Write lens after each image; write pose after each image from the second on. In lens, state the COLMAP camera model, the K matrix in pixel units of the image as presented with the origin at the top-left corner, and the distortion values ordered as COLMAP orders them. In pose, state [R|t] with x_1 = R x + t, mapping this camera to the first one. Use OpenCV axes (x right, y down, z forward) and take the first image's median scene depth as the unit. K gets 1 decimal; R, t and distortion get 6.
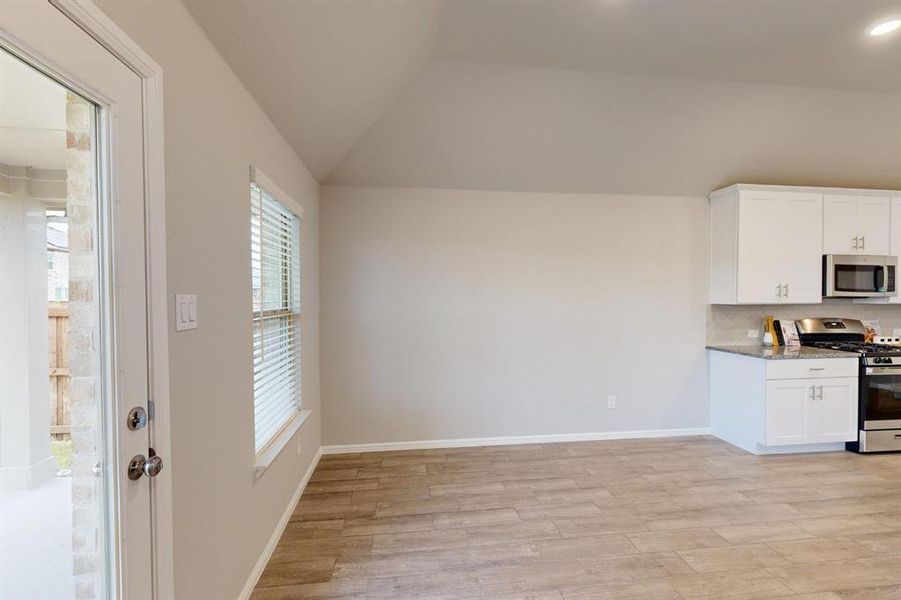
lens RADIAL K [[392.7, 0, 452.6], [0, 392.7, 301.8], [0, 0, 1]] dist [0.000721, 0.000503]
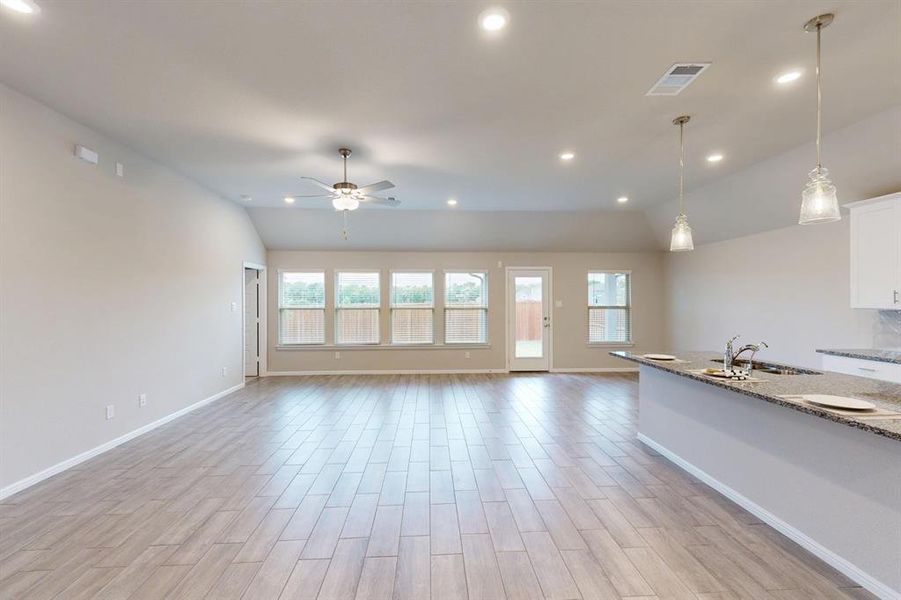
lens RADIAL K [[392.7, 0, 455.6], [0, 392.7, 303.0], [0, 0, 1]] dist [0.000721, 0.000503]
pose [[-0.062924, 0.008245, -0.997984, 1.815436], [-0.008351, 0.999927, 0.008788, -0.012045], [0.997983, 0.008887, -0.062851, -0.063050]]
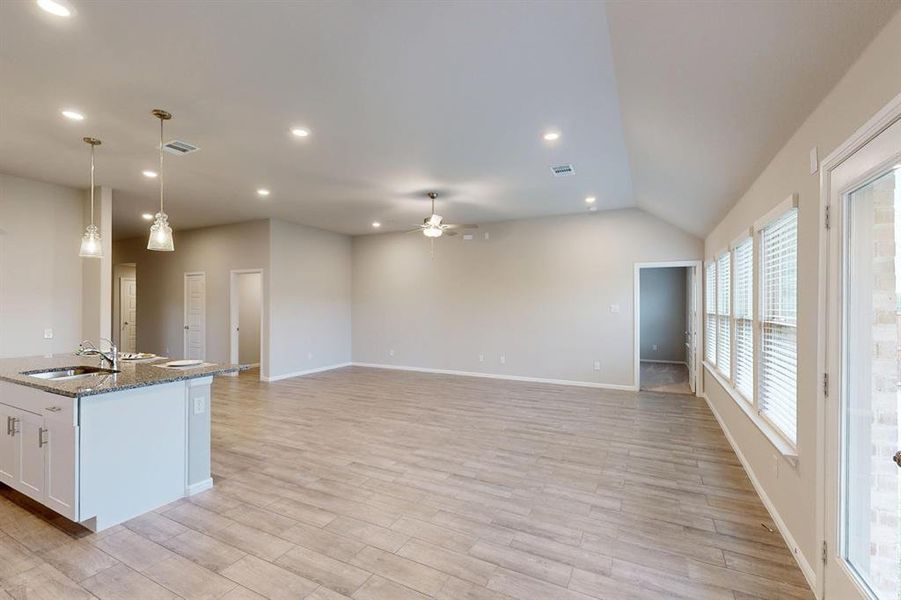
lens RADIAL K [[392.7, 0, 449.3], [0, 392.7, 301.2], [0, 0, 1]] dist [0.000721, 0.000503]
pose [[-0.824875, 0.003877, 0.565302, -0.096985], [0.004916, 0.999988, 0.000315, -0.013635], [-0.565294, 0.003039, -0.824884, 0.739580]]
